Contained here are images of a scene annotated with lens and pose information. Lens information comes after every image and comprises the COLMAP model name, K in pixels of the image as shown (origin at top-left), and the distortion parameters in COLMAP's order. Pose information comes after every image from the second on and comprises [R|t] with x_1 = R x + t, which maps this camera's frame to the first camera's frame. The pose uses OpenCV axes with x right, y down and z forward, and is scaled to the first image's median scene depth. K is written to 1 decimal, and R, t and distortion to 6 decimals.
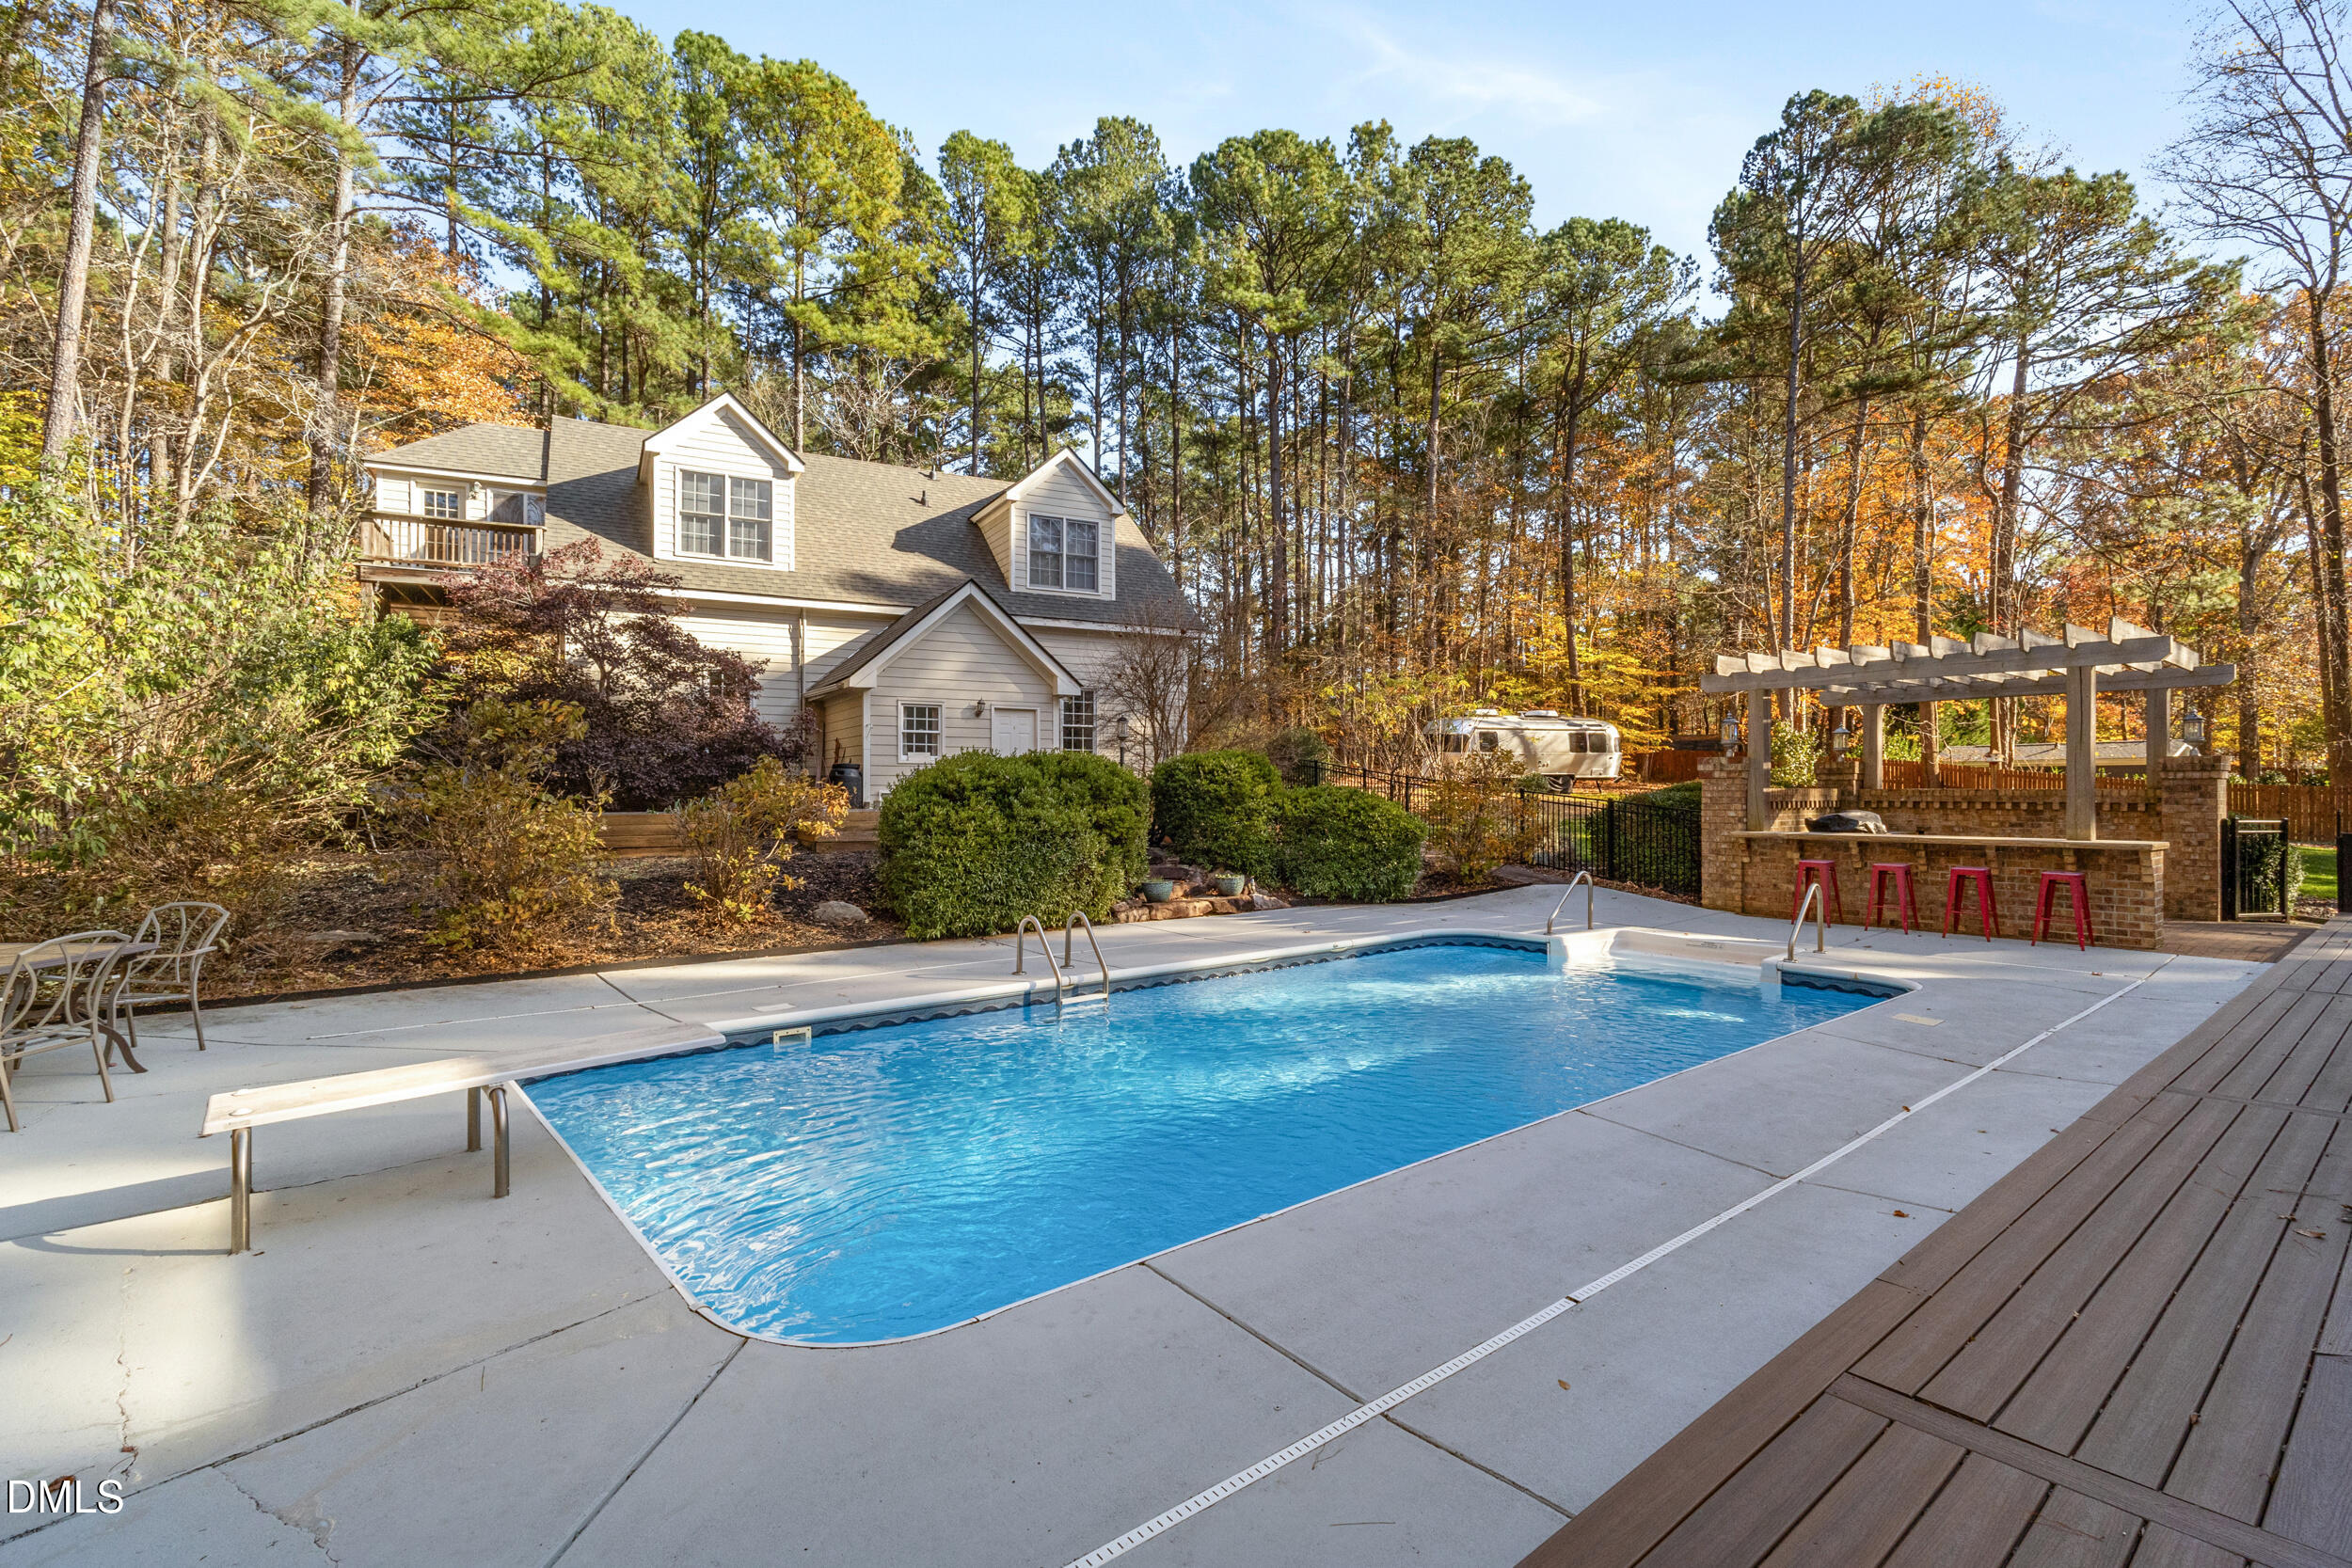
lens RADIAL K [[1081.6, 0, 1167.1], [0, 1081.6, 780.6], [0, 0, 1]] dist [-0.001426, -0.000562]
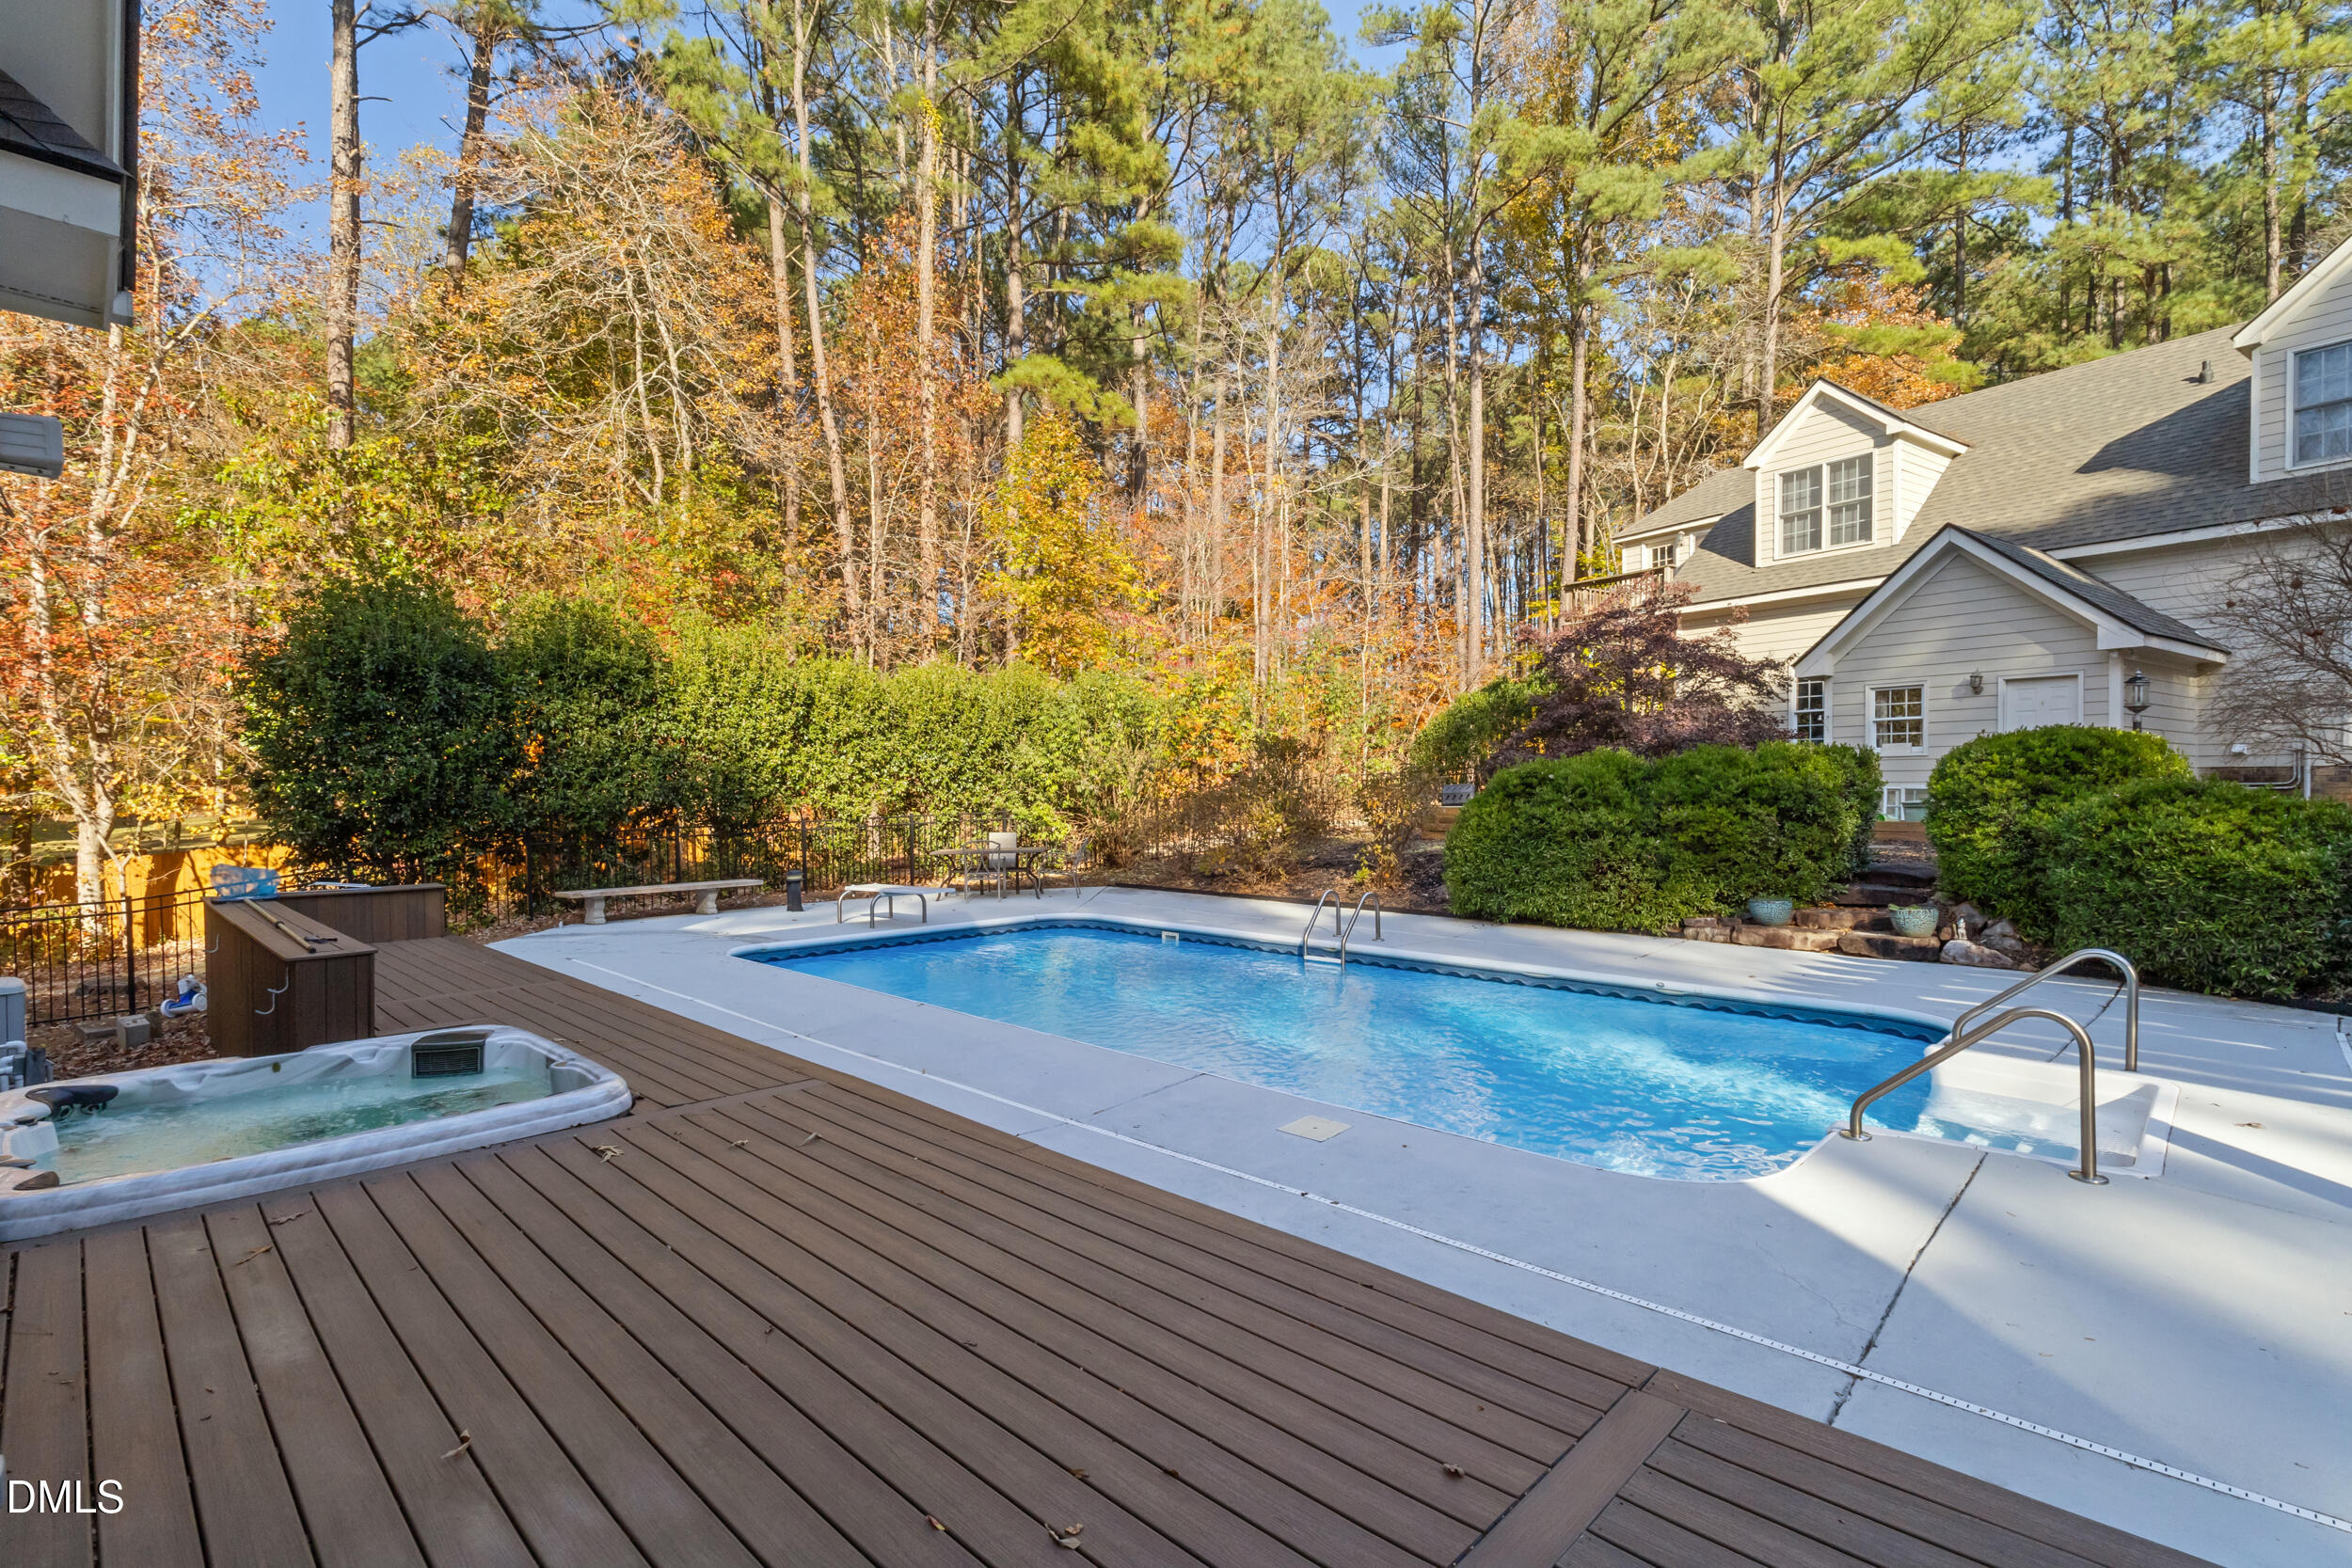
lens RADIAL K [[1081.6, 0, 1168.8], [0, 1081.6, 792.6], [0, 0, 1]] dist [-0.001426, -0.000562]
pose [[0.103884, 0.002417, -0.994586, 0.504320], [0.013833, 0.999897, 0.003875, 0.001593], [0.994493, -0.014161, 0.103840, 0.310543]]
